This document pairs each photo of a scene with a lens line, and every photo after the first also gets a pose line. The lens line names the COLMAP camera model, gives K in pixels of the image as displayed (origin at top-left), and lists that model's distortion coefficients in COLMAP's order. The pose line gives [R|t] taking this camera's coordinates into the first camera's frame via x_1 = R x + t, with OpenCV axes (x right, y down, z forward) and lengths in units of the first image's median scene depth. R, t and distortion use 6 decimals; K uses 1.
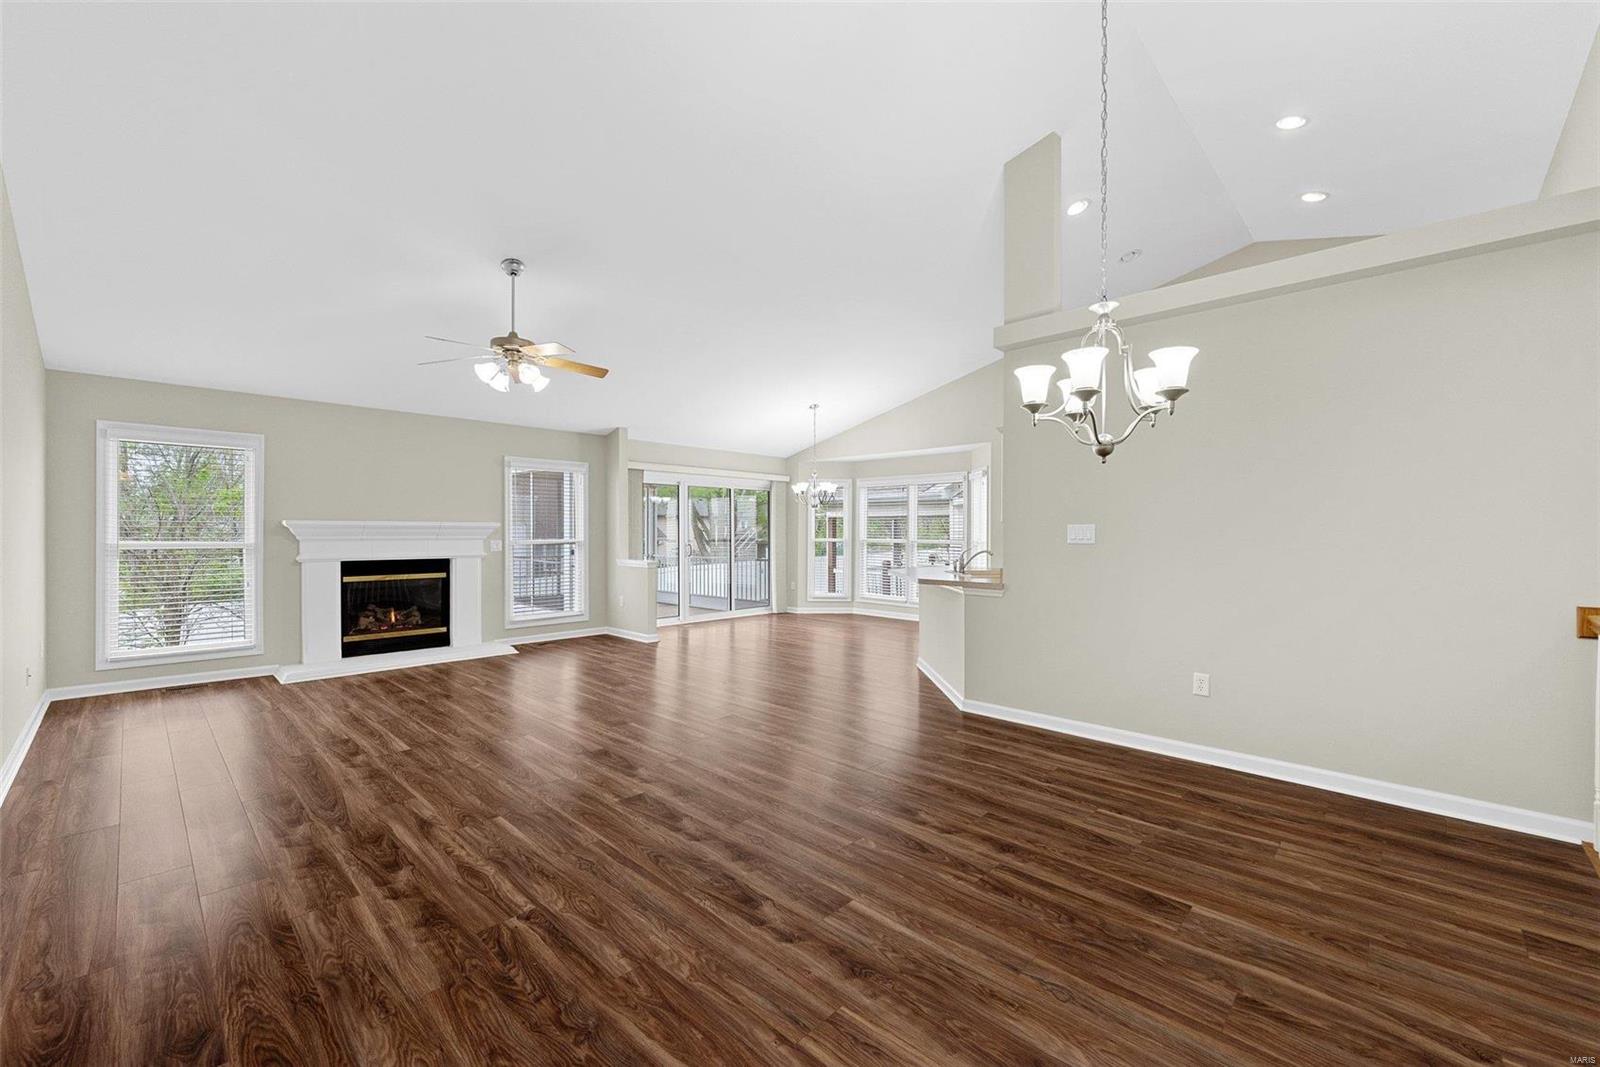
lens RADIAL K [[630.8, 0, 792.2], [0, 630.8, 543.1], [0, 0, 1]] dist [-0.001547, 0.000474]
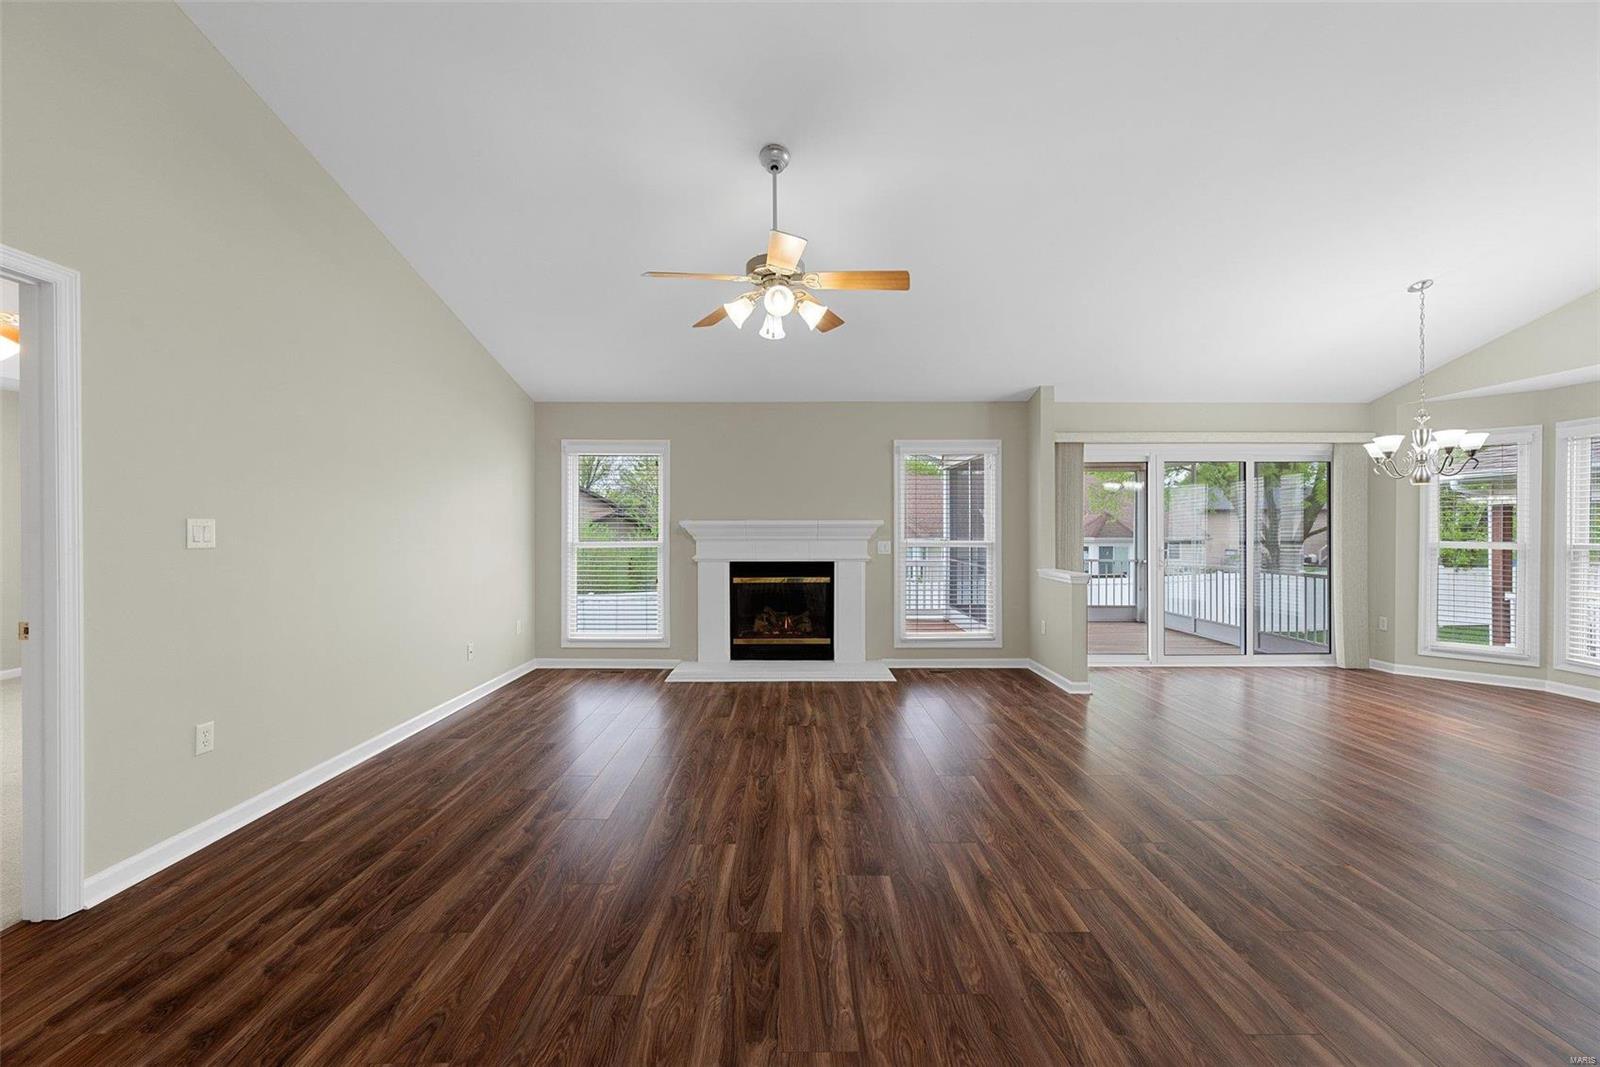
lens RADIAL K [[630.8, 0, 801.7], [0, 630.8, 534.7], [0, 0, 1]] dist [-0.001547, 0.000474]
pose [[0.704731, 0.001945, -0.709472, 0.085533], [-0.009632, 0.999930, -0.006825, -0.010993], [0.709409, 0.011643, 0.704701, 0.551715]]
